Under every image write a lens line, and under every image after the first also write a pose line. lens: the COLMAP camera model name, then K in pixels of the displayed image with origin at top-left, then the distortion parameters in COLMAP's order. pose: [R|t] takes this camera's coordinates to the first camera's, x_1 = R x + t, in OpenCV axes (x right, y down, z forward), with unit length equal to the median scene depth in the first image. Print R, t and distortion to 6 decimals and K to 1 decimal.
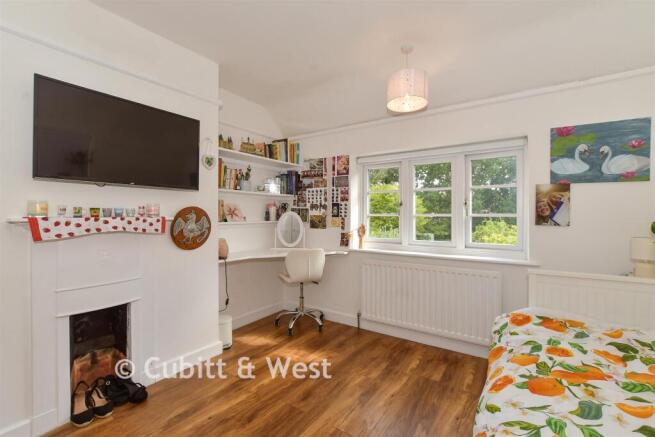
lens RADIAL K [[281.8, 0, 327.5], [0, 281.8, 218.5], [0, 0, 1]] dist [-0.049165, 0.000117]
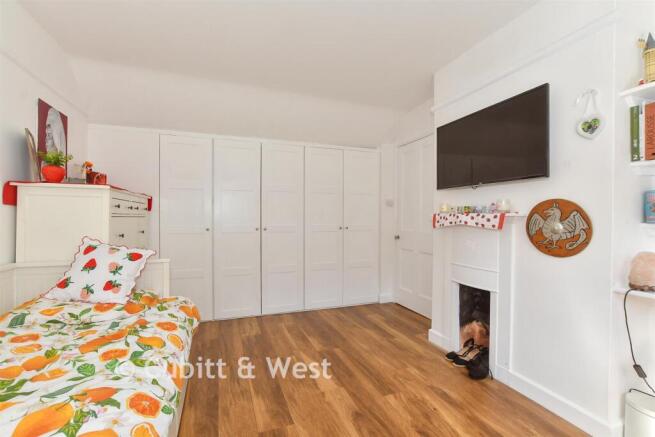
lens RADIAL K [[291.1, 0, 327.5], [0, 291.1, 218.5], [0, 0, 1]] dist [-0.000052, 0.000015]
pose [[-0.588604, 0.004322, -0.808410, 0.604579], [-0.011301, 0.999844, 0.013574, 0.006911], [0.808343, 0.017125, -0.588463, 1.147353]]
